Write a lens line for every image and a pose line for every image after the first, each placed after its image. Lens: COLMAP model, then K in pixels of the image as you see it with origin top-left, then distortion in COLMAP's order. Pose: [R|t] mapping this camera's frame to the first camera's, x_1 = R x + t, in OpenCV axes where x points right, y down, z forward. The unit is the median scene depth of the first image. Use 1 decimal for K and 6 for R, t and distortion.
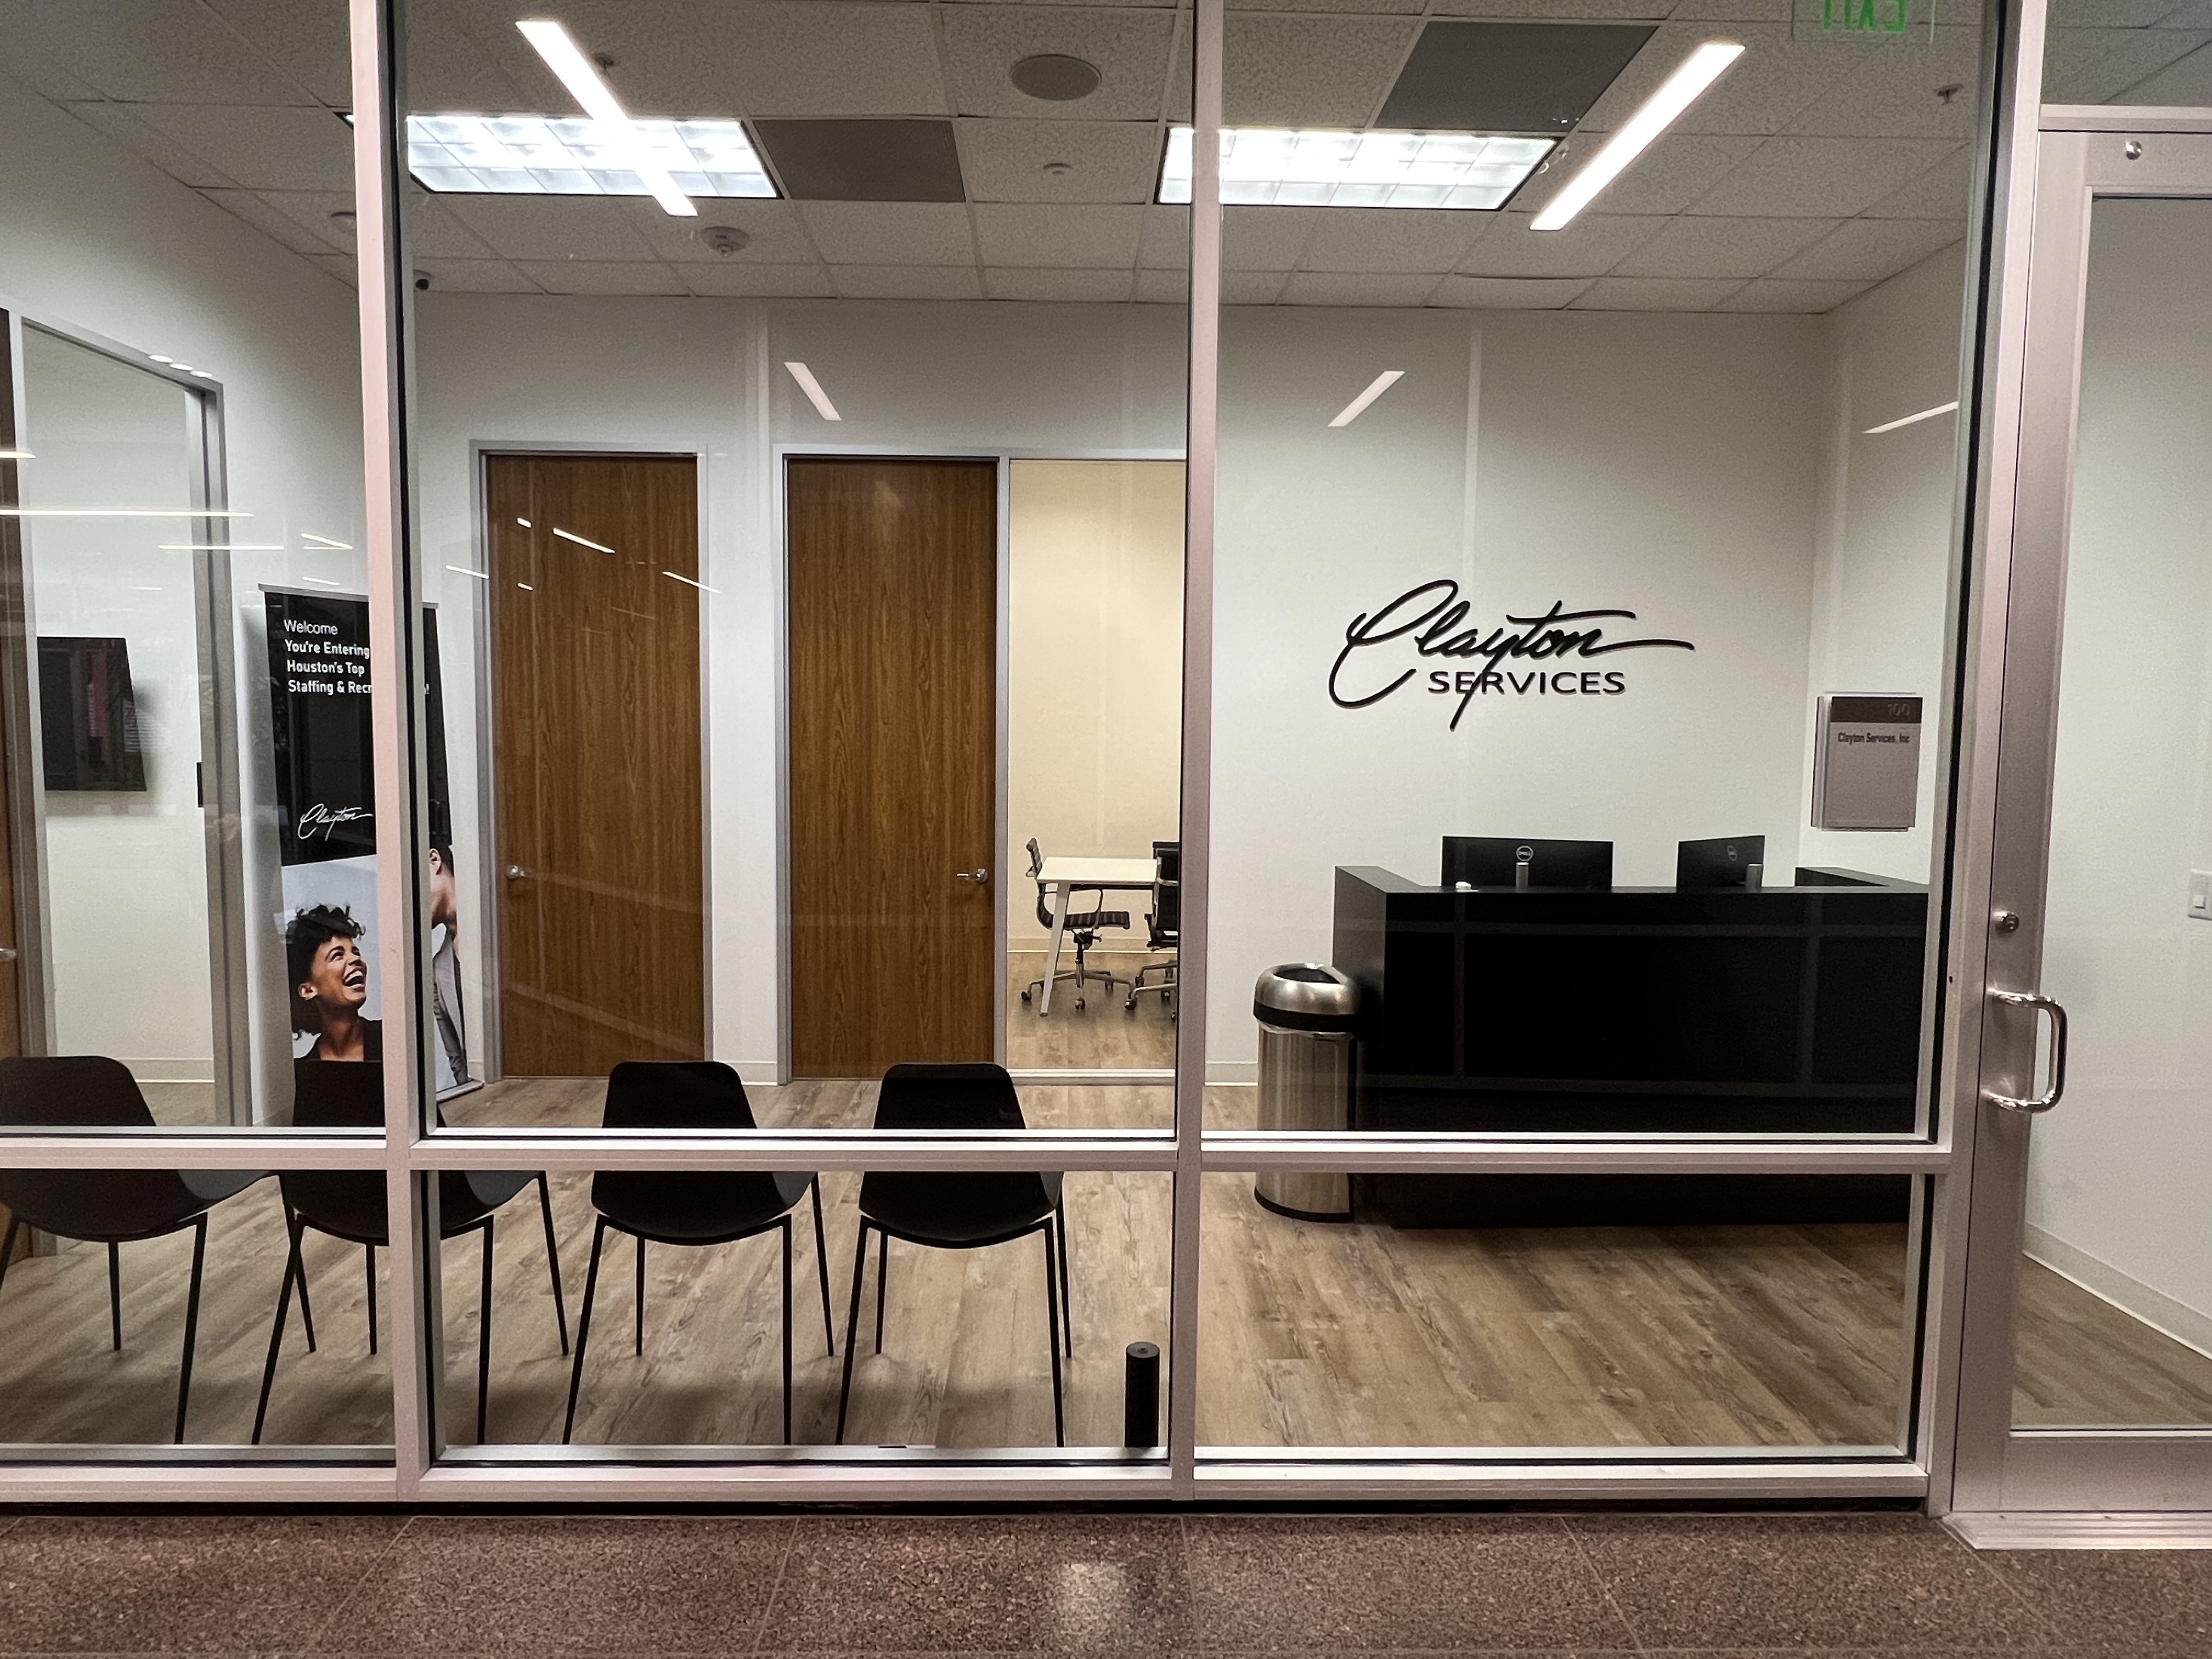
lens RADIAL K [[1311.6, 0, 1086.1], [0, 1311.6, 827.9], [0, 0, 1]] dist [-0.001600, -0.000737]
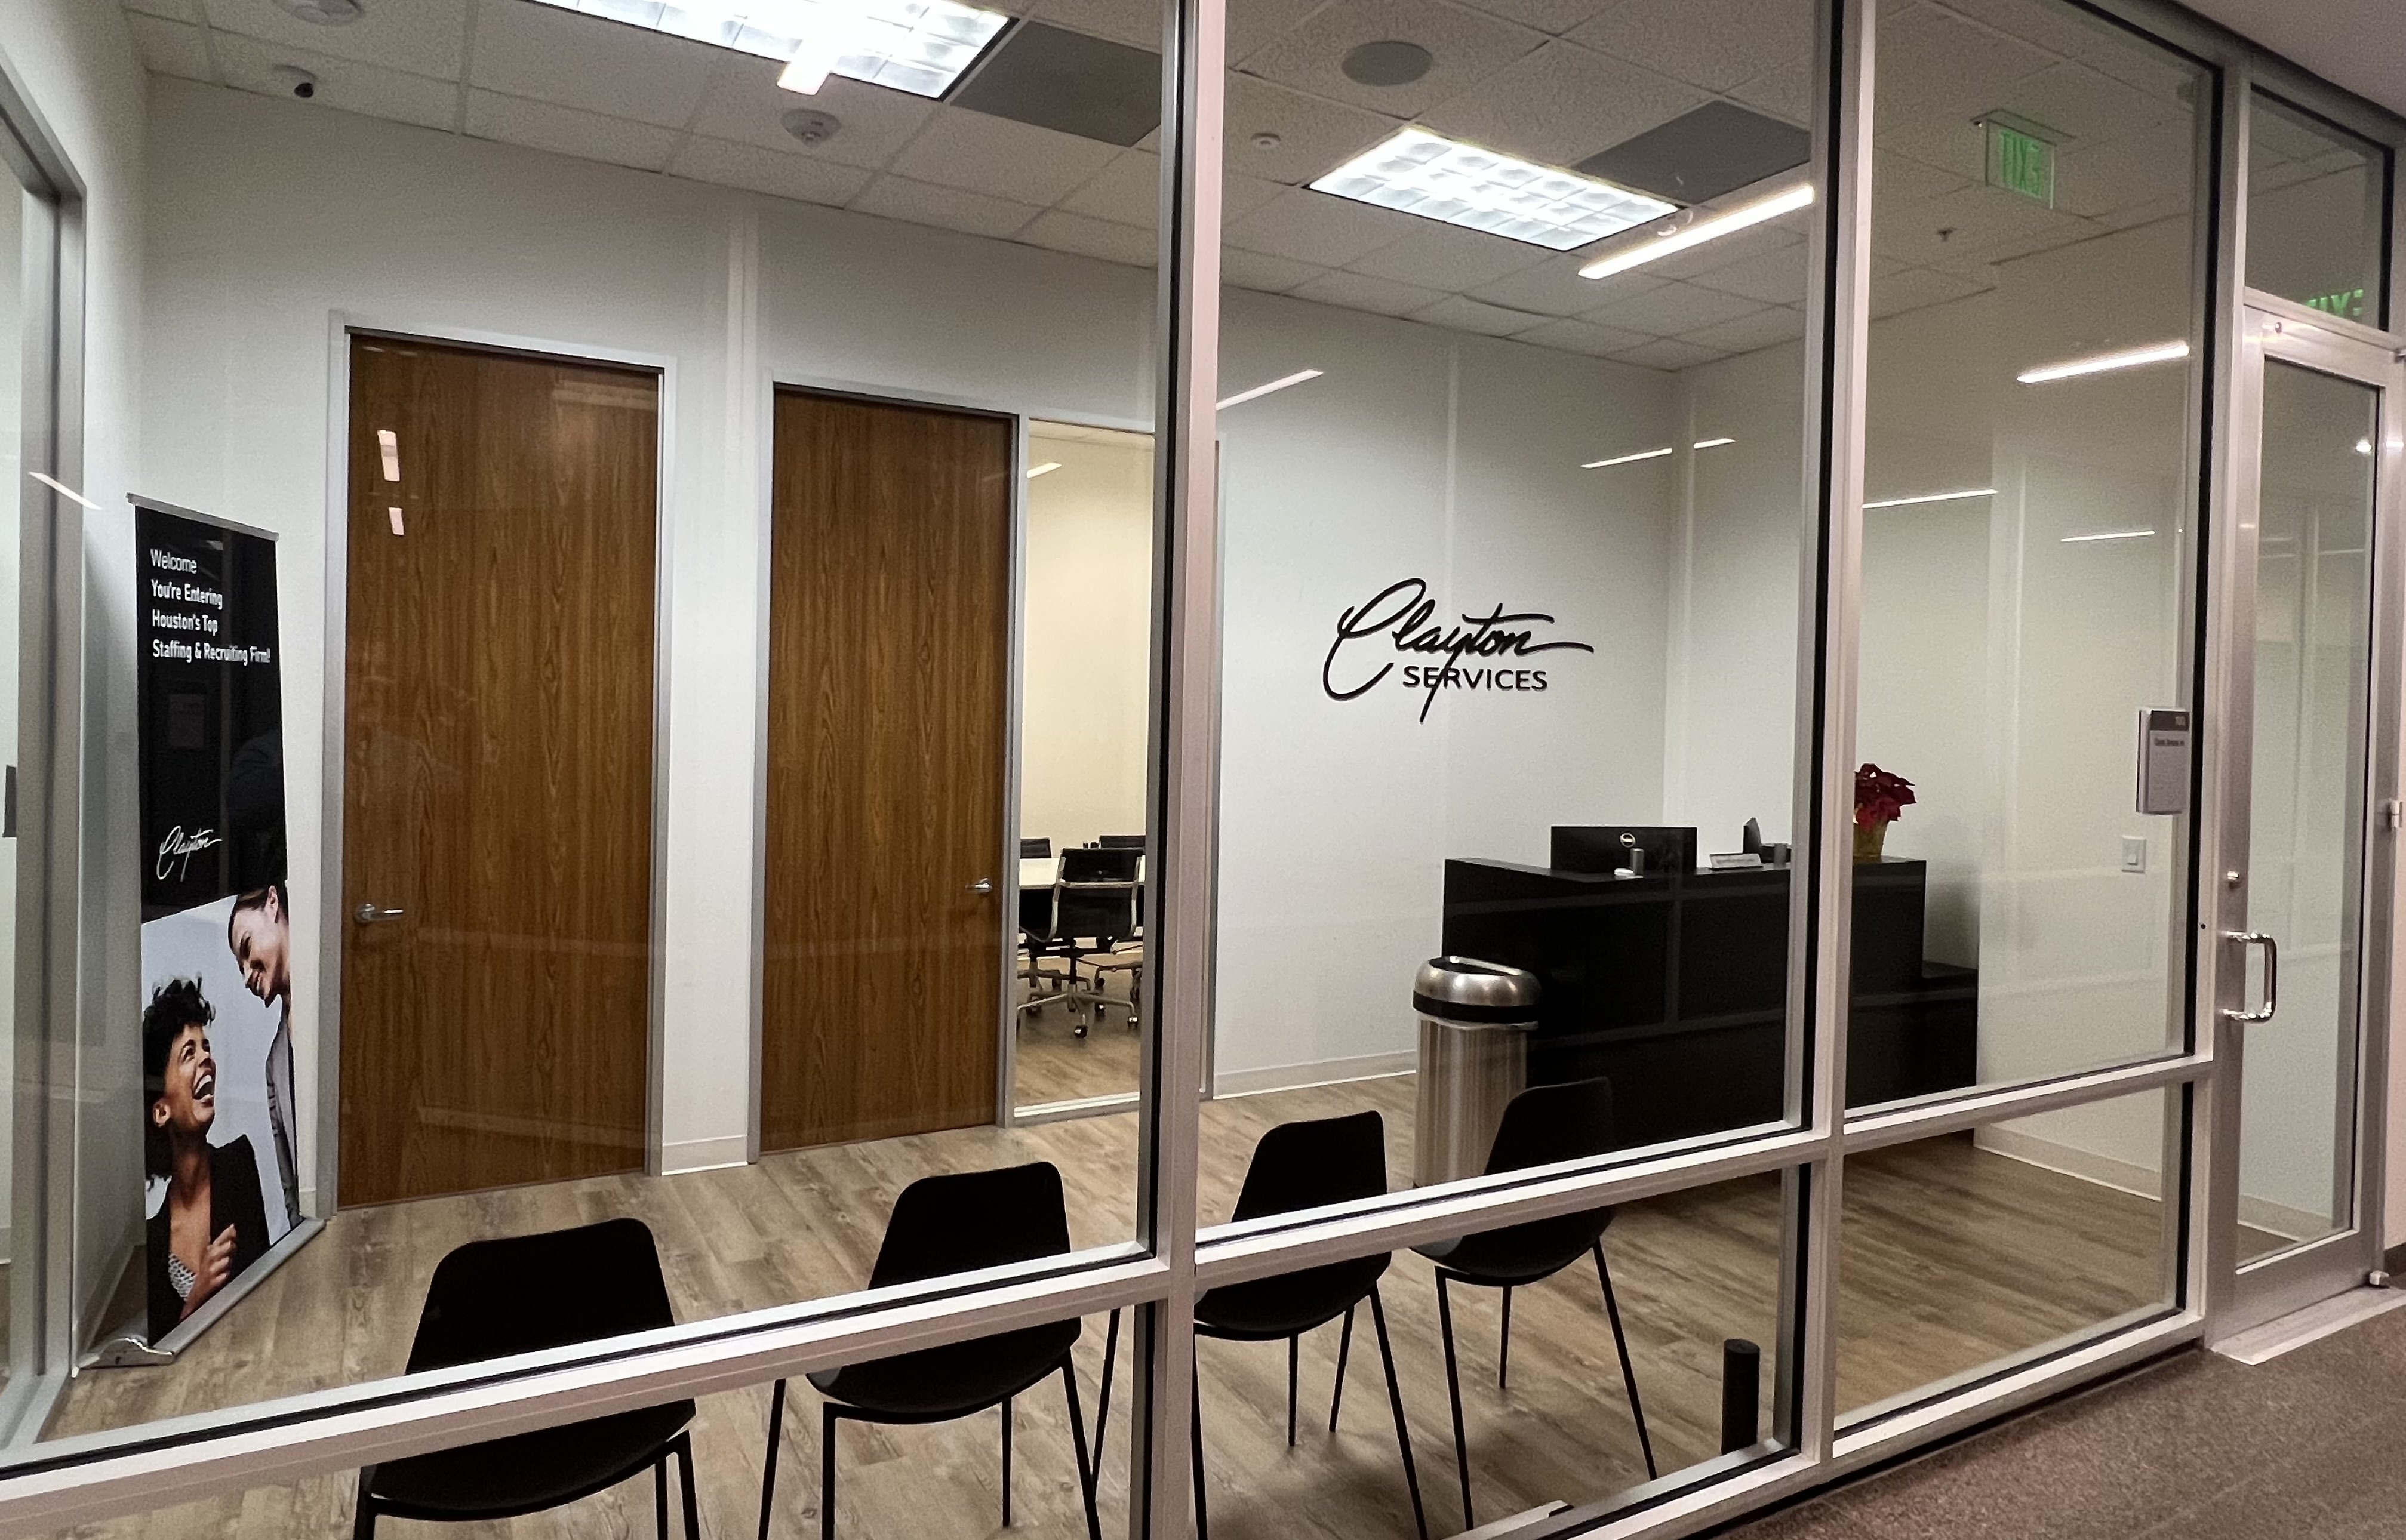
lens RADIAL K [[1420.9, 0, 1187.0], [0, 1420.9, 732.3], [0, 0, 1]] dist [0.002757, -0.005688]
pose [[0.877900, 0.002894, 0.478836, -0.484579], [0.024932, 0.998349, -0.051744, -0.015808], [-0.478195, 0.057364, 0.876378, 0.122965]]
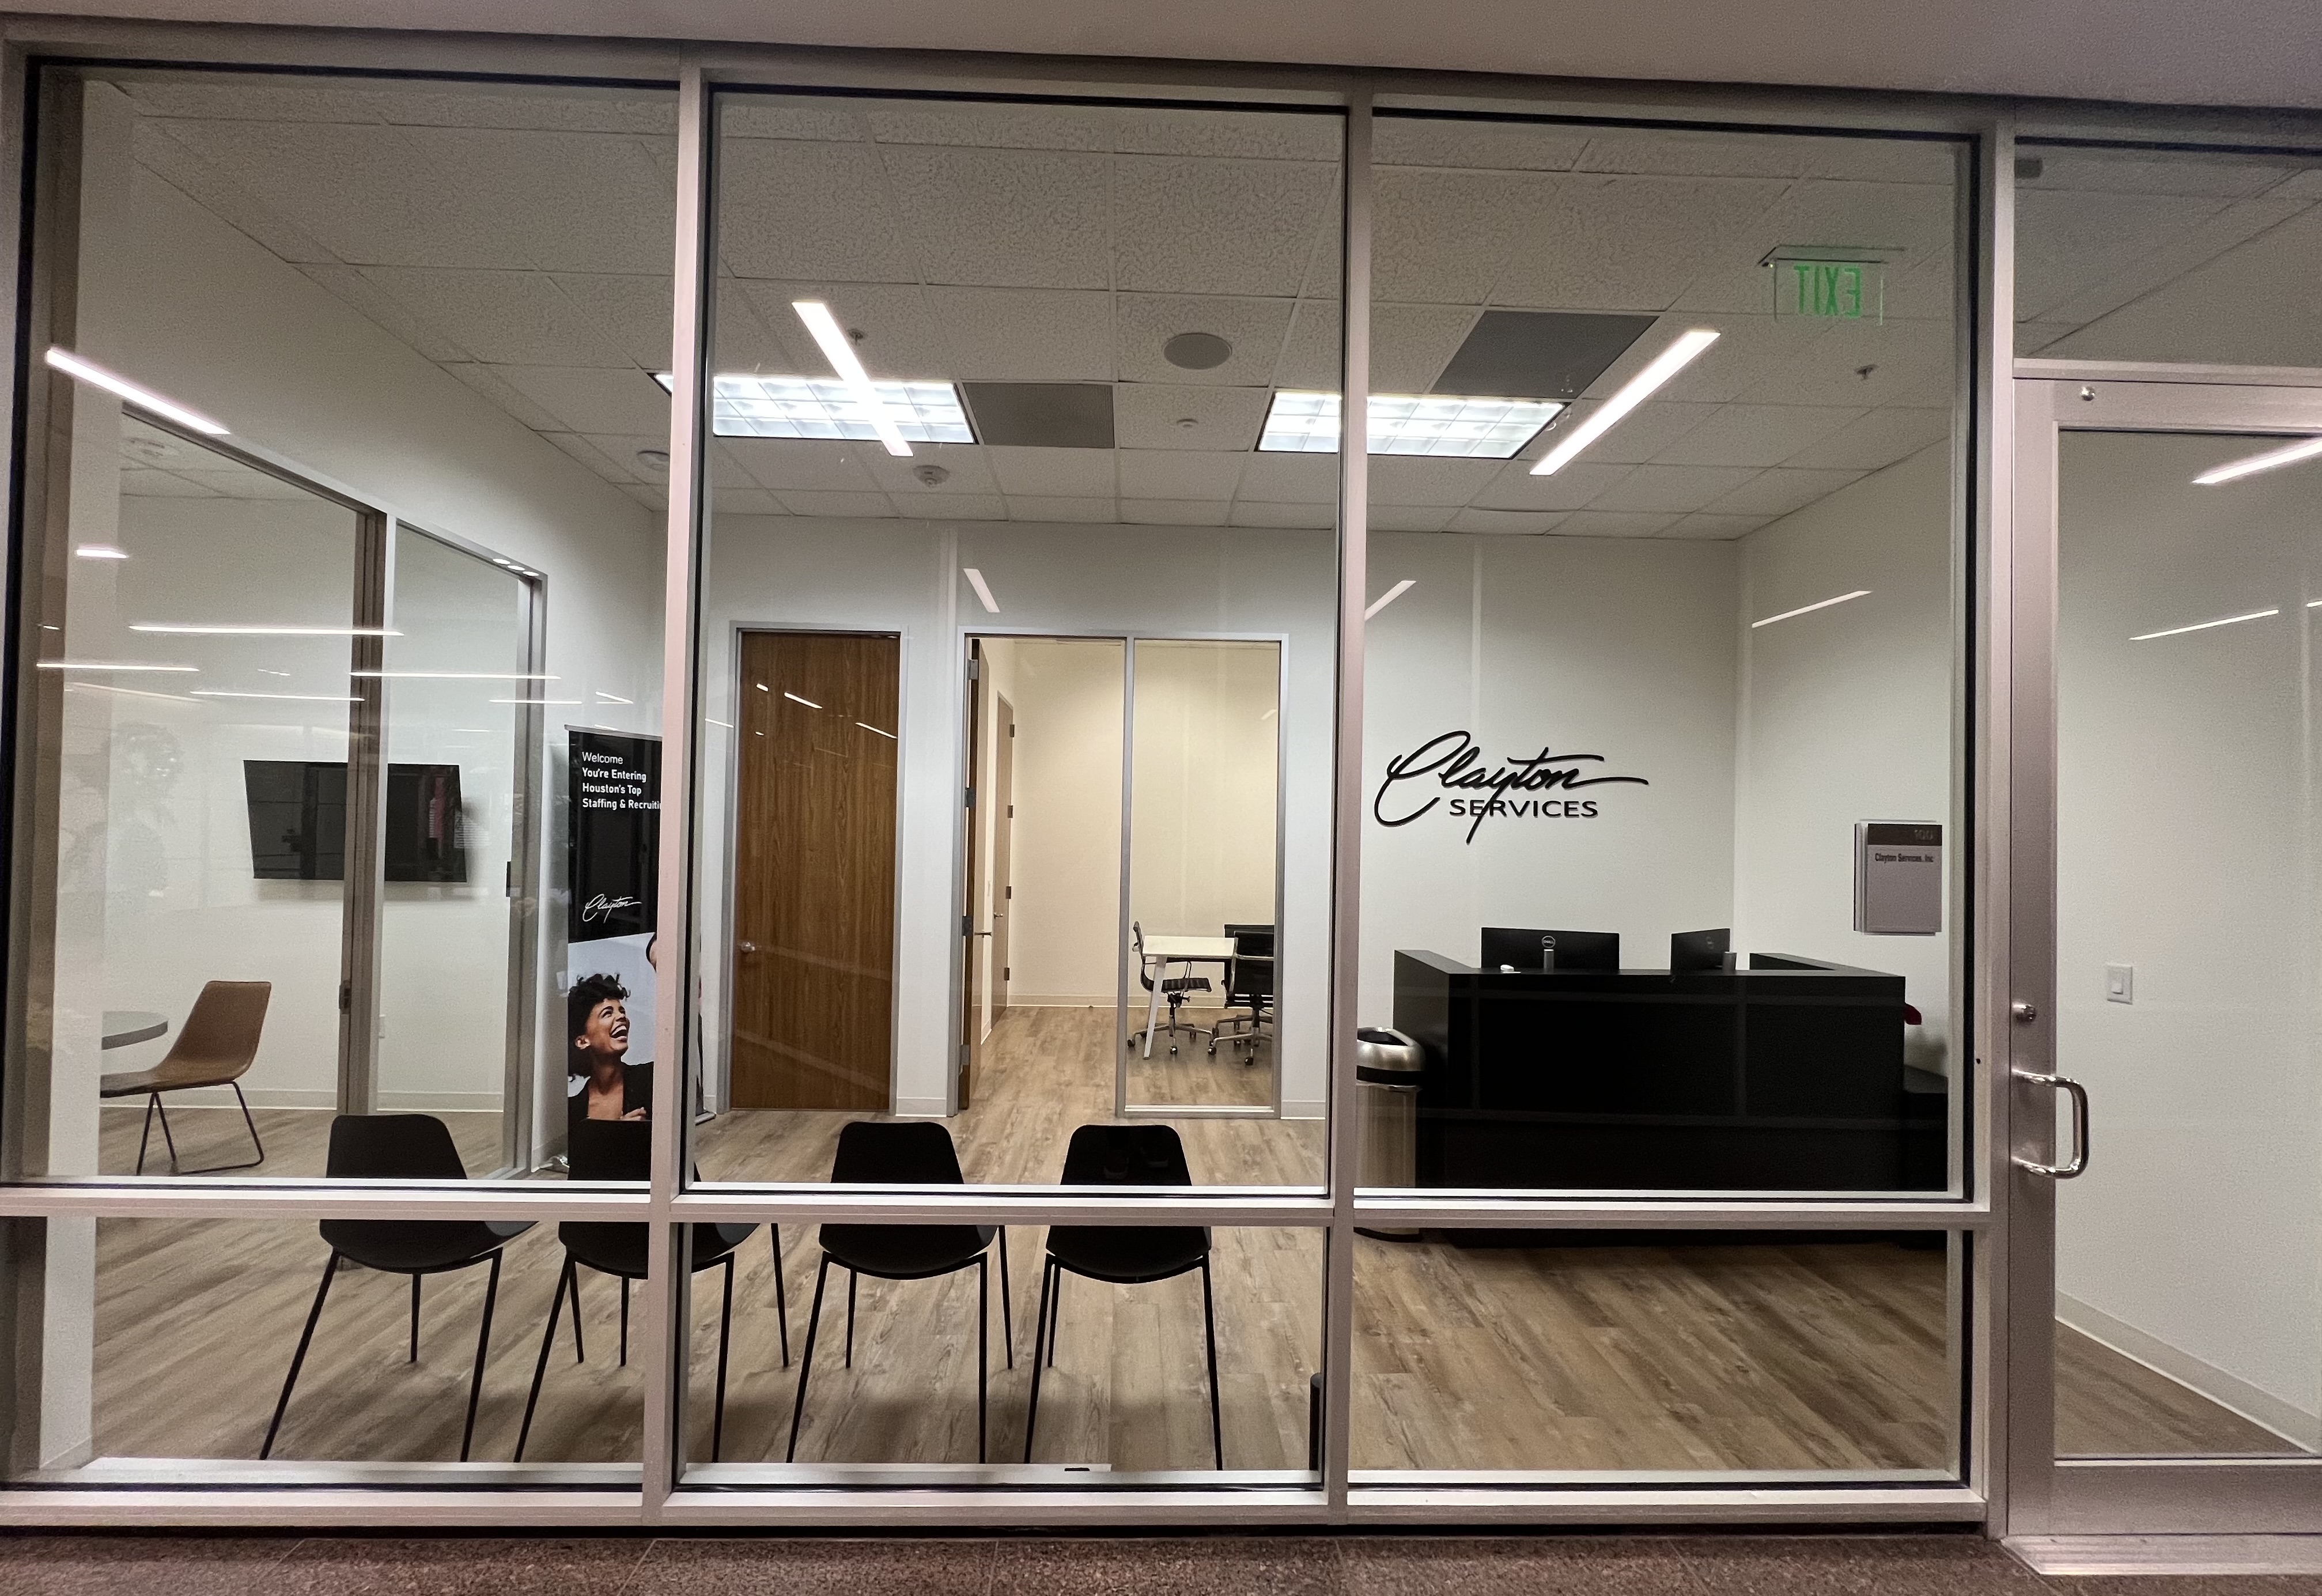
lens RADIAL K [[936.4, 0, 1151.5], [0, 936.4, 821.4], [0, 0, 1]] dist [-0.004416, 0.001050]
pose [[0.999932, 0.008532, 0.007906, -0.052986], [-0.007765, 0.995684, -0.092482, -0.008856], [-0.008661, 0.092415, 0.995683, 0.075981]]
